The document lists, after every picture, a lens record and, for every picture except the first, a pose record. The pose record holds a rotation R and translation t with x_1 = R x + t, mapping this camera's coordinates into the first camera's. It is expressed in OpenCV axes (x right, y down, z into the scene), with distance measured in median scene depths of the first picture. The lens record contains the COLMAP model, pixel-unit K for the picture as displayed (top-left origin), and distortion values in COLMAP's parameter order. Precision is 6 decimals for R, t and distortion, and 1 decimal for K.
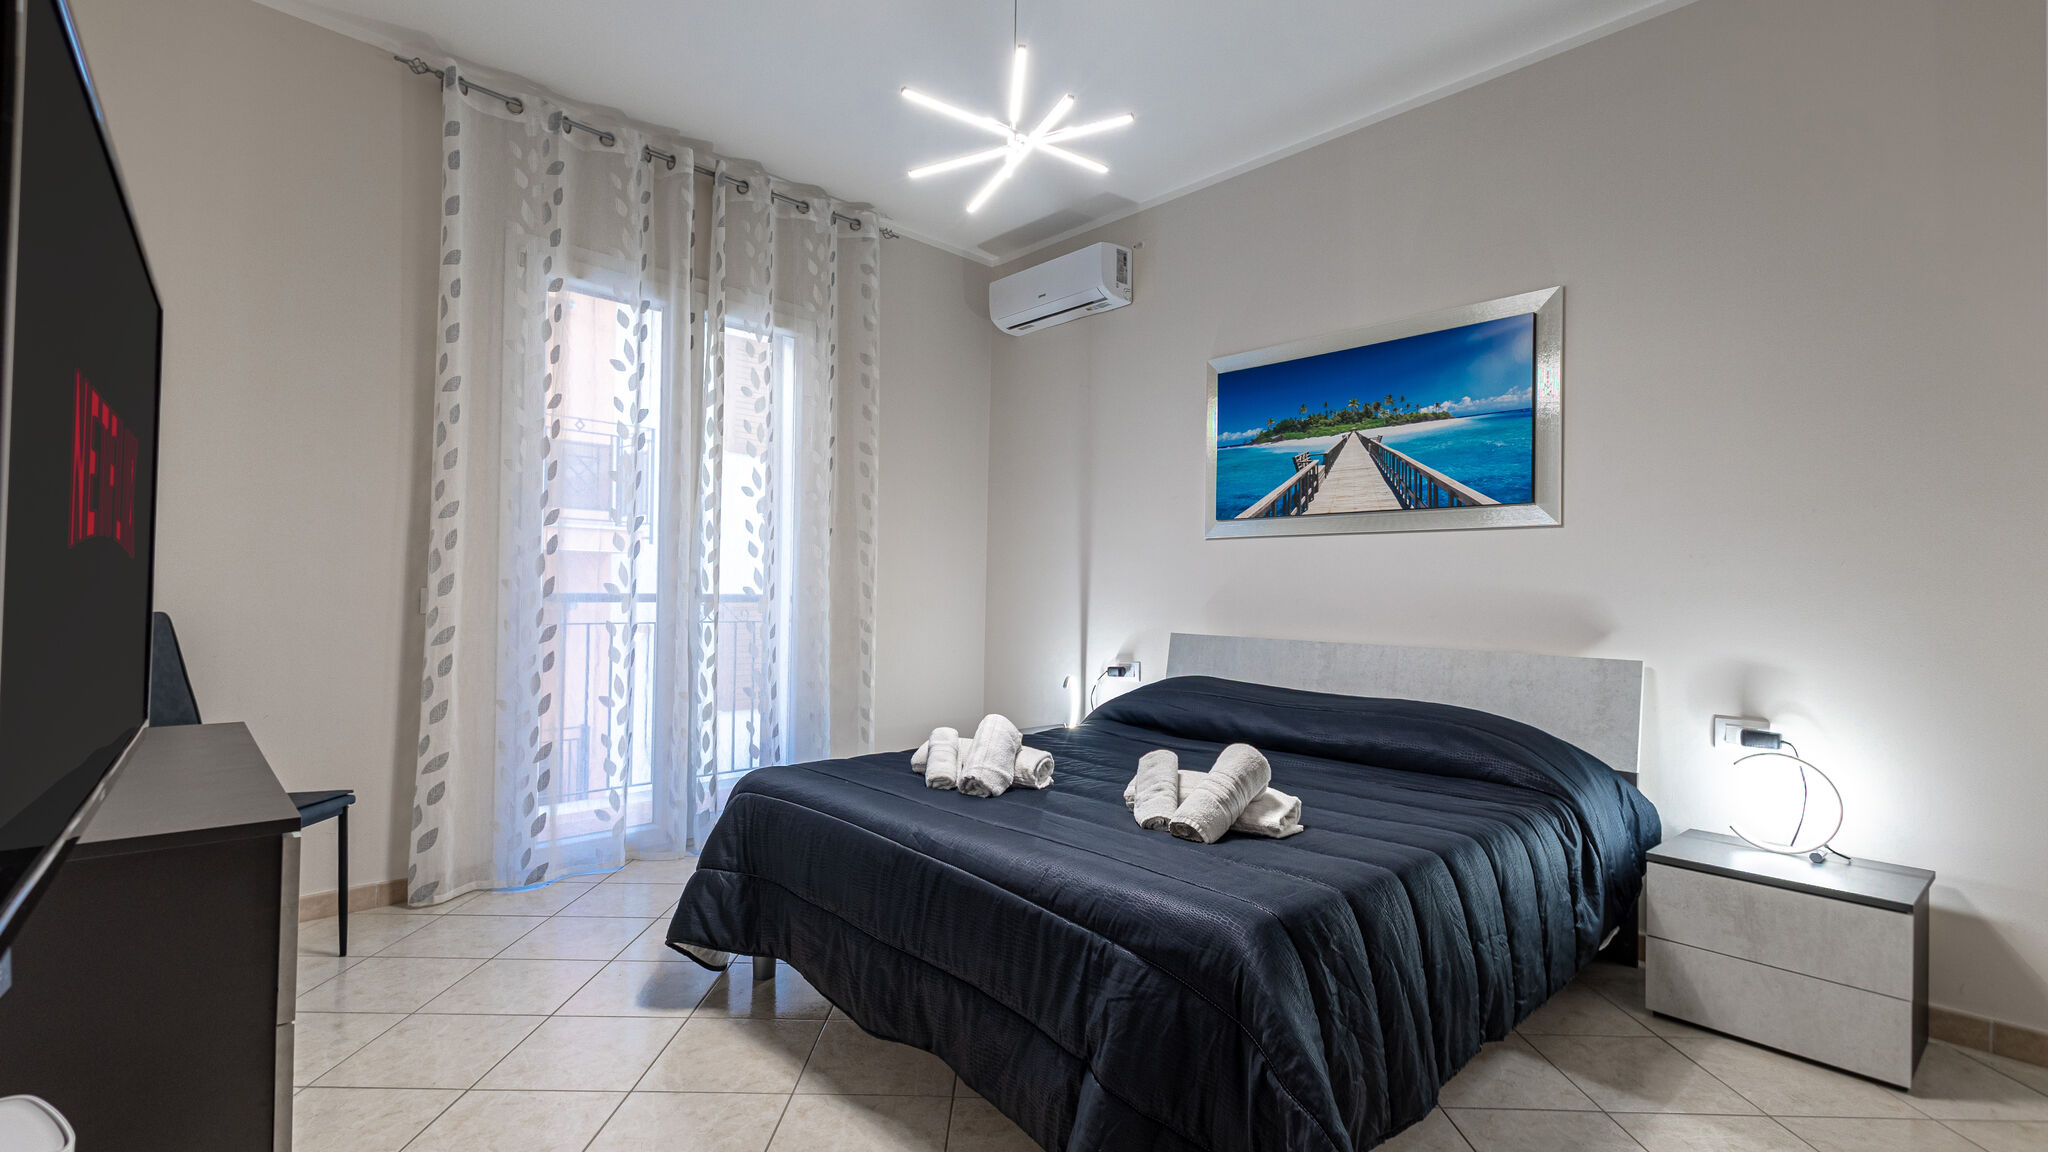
lens RADIAL K [[953.1, 0, 1023.2], [0, 953.1, 583.3], [0, 0, 1]] dist [0.026093, -0.000547]
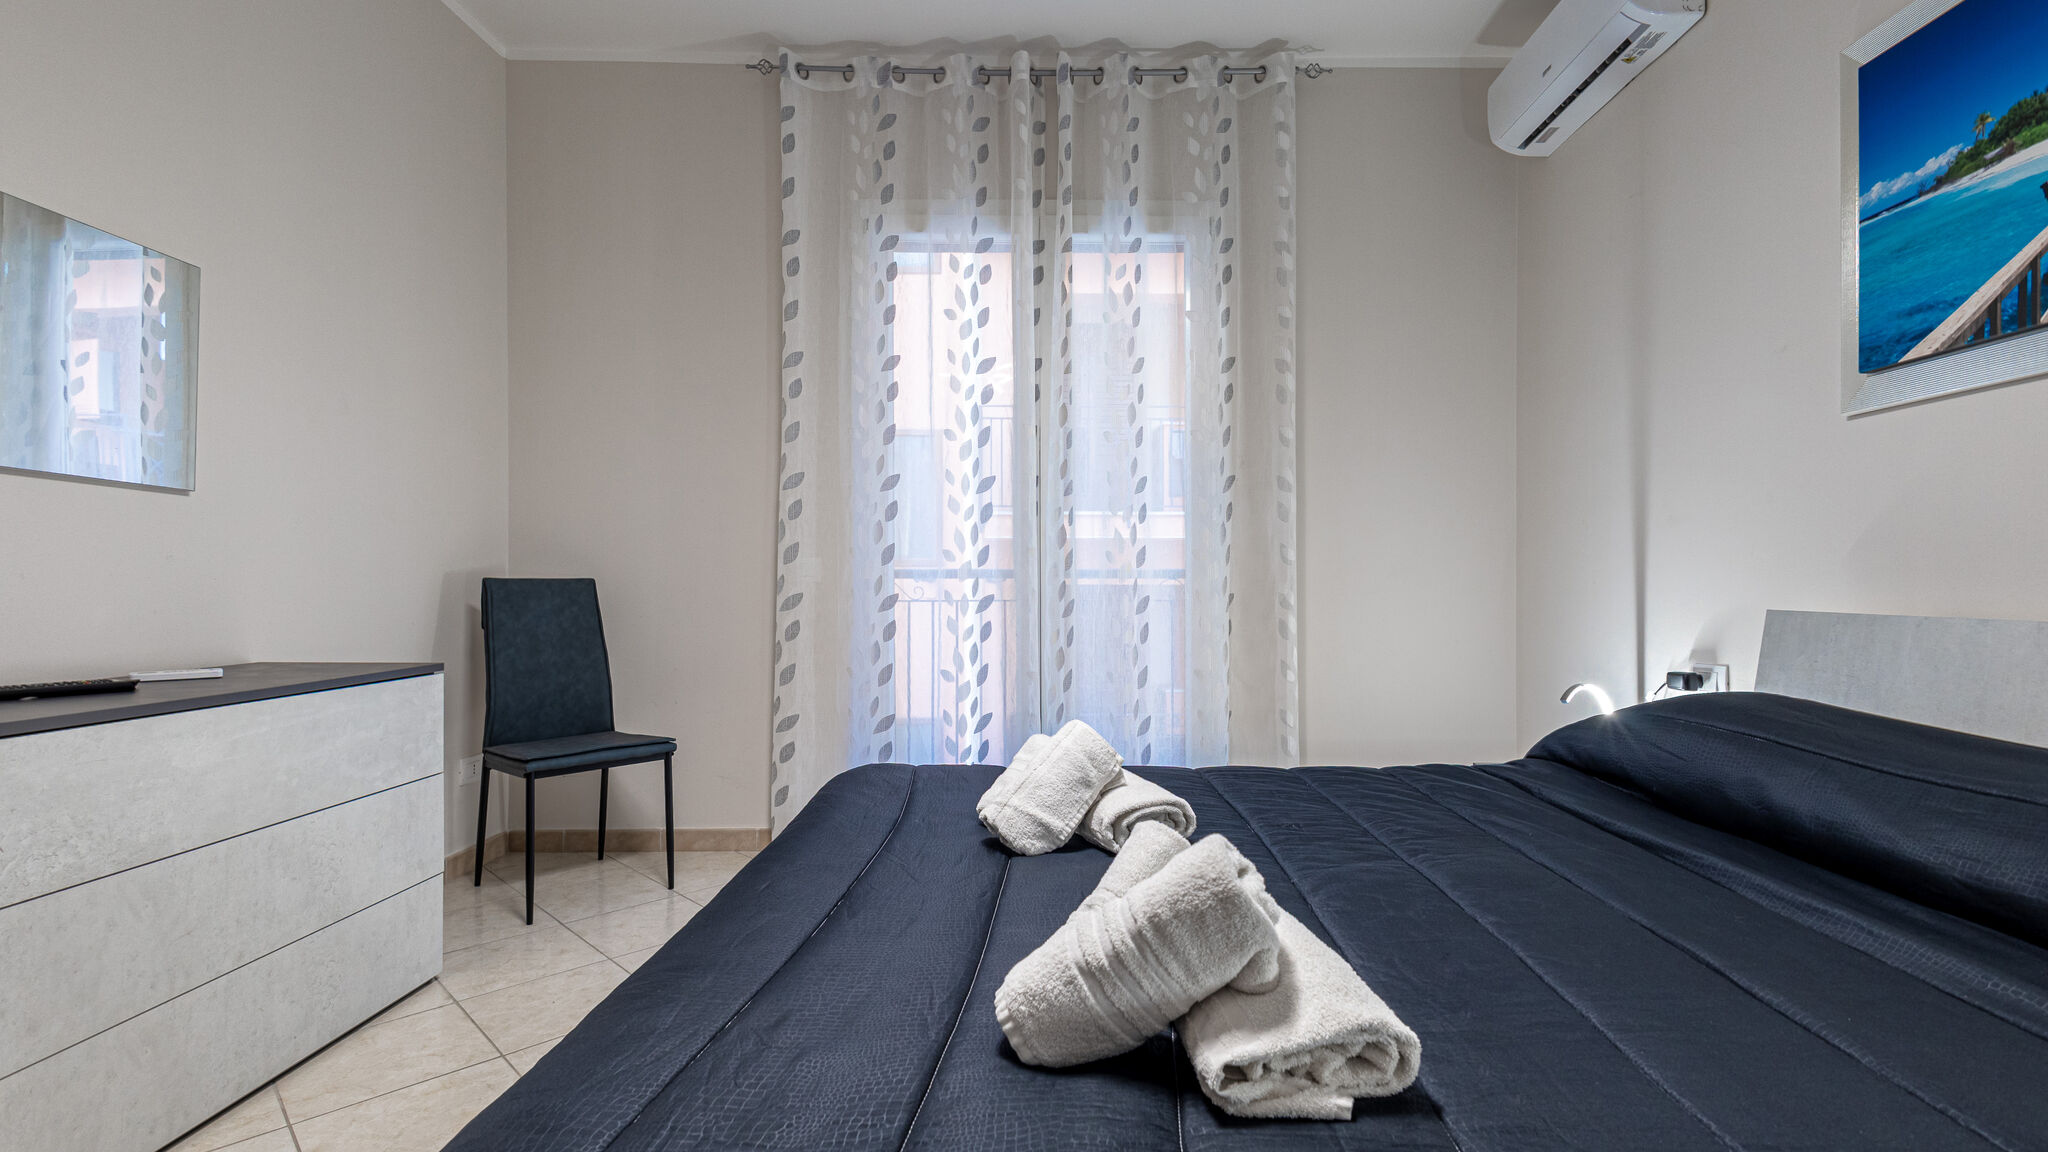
lens RADIAL K [[953.1, 0, 1018.6], [0, 953.1, 573.1], [0, 0, 1]] dist [0.026093, -0.000547]
pose [[0.709327, -0.020942, -0.704569, 0.258938], [0.017174, 0.999775, -0.012427, 0.034569], [0.704671, -0.003285, 0.709527, 0.374925]]
